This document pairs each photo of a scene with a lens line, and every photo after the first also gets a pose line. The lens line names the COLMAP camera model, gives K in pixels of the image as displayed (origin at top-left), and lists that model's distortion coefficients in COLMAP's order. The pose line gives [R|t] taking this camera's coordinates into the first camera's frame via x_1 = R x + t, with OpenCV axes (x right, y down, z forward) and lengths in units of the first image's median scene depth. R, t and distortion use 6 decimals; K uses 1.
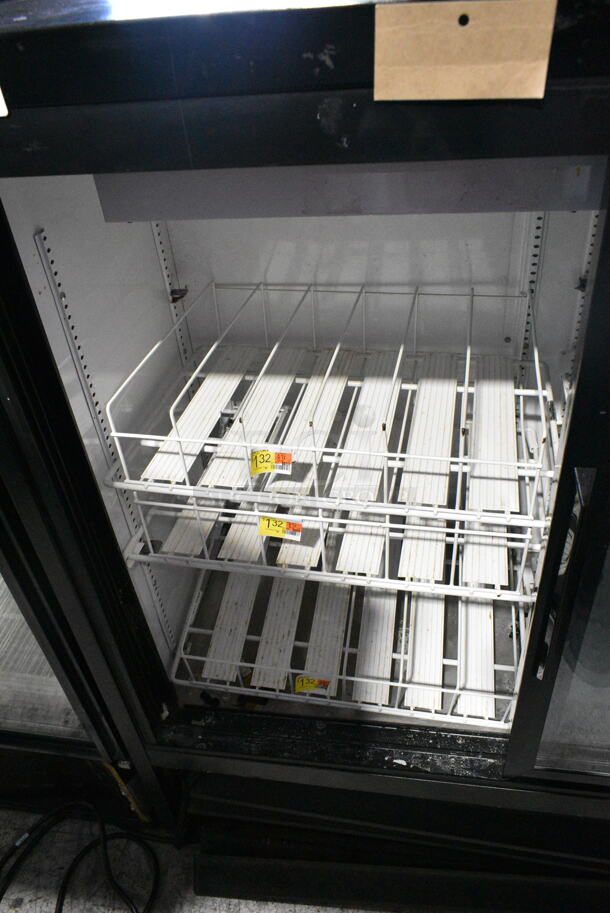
lens RADIAL K [[704.3, 0, 302.6], [0, 704.3, 456.5], [0, 0, 1]] dist [-0.007732, -0.006144]
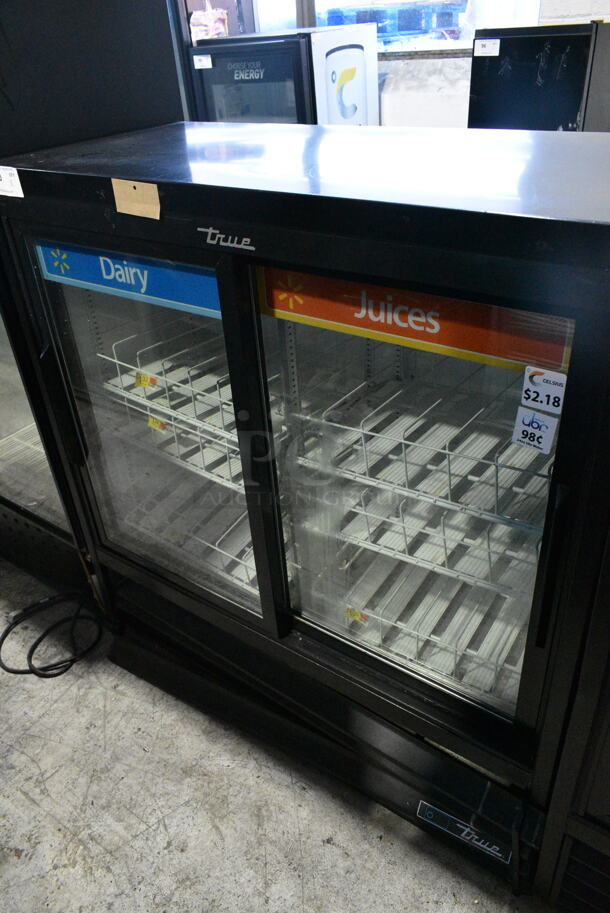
lens RADIAL K [[704.3, 0, 307.5], [0, 704.3, 456.8], [0, 0, 1]] dist [-0.007732, -0.006144]
pose [[0.889849, 0.269703, -0.368005, 0.924300], [-0.294468, 0.955590, -0.011701, 0.082066], [0.348506, 0.118778, 0.929750, -0.499770]]
